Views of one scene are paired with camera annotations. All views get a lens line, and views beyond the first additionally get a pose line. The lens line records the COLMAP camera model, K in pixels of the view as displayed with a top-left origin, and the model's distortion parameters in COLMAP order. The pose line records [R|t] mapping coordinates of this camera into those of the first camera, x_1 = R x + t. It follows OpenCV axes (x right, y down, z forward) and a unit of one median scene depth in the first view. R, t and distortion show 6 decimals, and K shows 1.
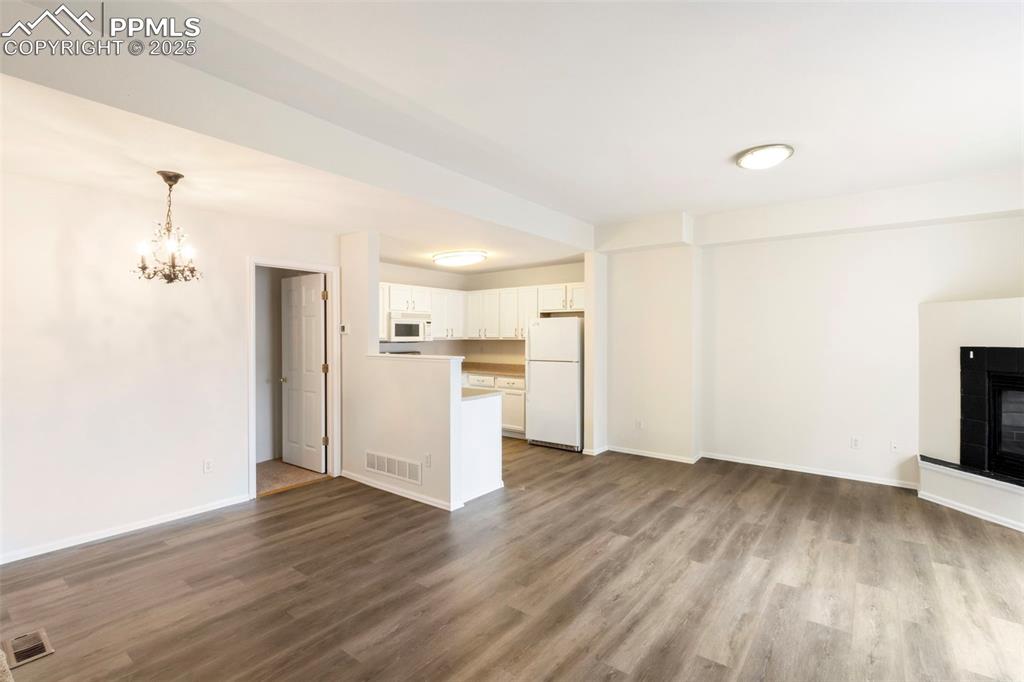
lens RADIAL K [[473.6, 0, 501.5], [0, 473.6, 338.5], [0, 0, 1]] dist [-0.001194, -0.001752]
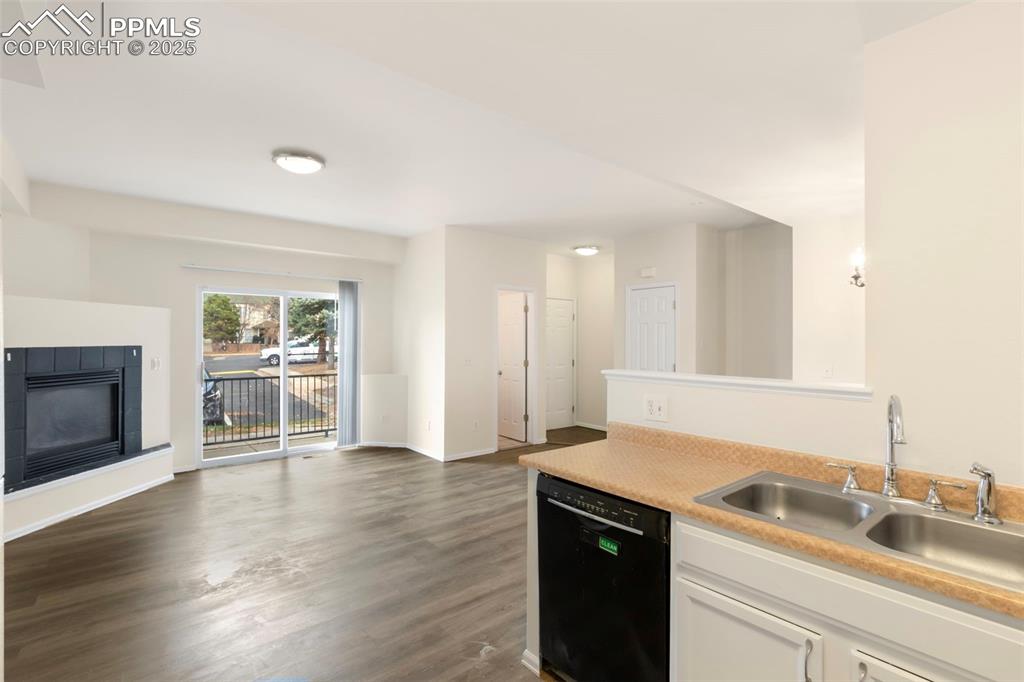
lens RADIAL K [[473.6, 0, 501.5], [0, 473.6, 338.5], [0, 0, 1]] dist [-0.001194, -0.001752]
pose [[-0.975853, -0.003783, 0.218395, -0.088091], [-0.003465, 0.999992, 0.001841, -0.005154], [-0.218400, 0.001040, -0.975859, 1.699335]]
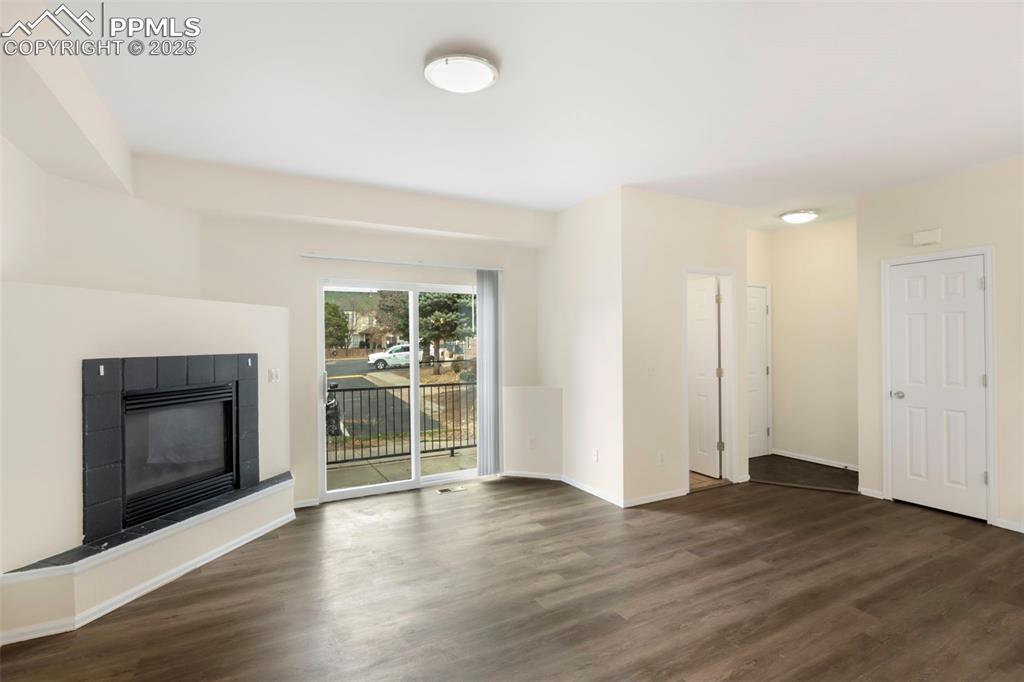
lens RADIAL K [[482.6, 0, 499.0], [0, 482.6, 345.4], [0, 0, 1]] dist [-0.004166, -0.001006]
pose [[-0.912884, 0.004916, 0.408189, 0.205636], [0.009678, 0.999907, 0.009602, -0.002508], [-0.408104, 0.012716, -0.912847, 1.430187]]
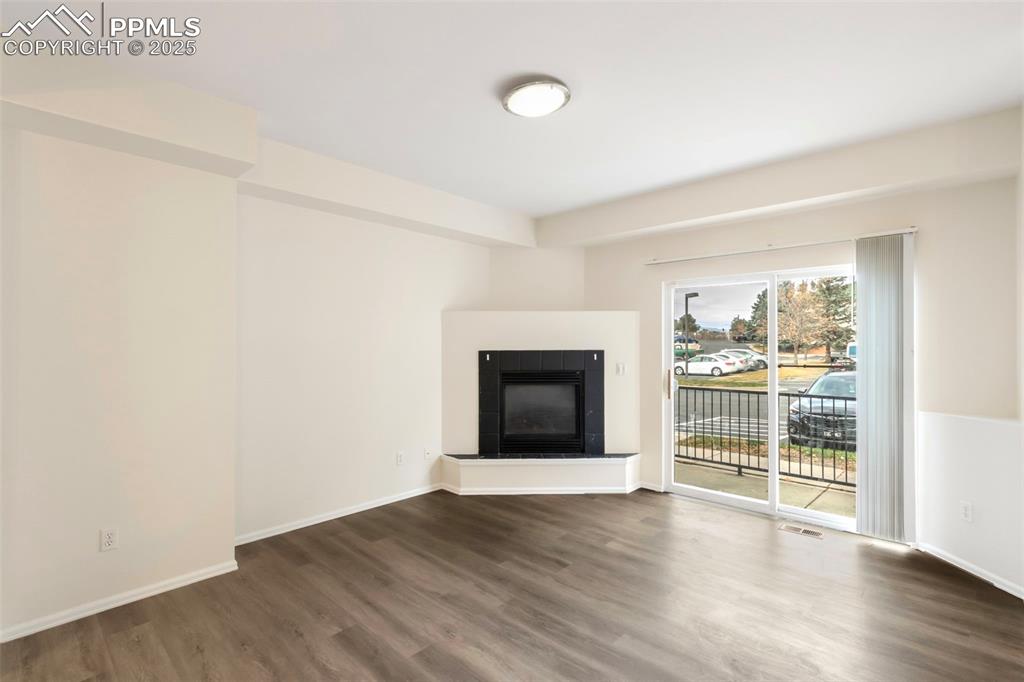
lens RADIAL K [[473.6, 0, 501.5], [0, 473.6, 338.5], [0, 0, 1]] dist [-0.001194, -0.001752]
pose [[0.094573, 0.010785, 0.995459, -0.169651], [0.004404, 0.999927, -0.011251, 0.001103], [-0.995508, 0.005448, 0.094519, 0.878923]]
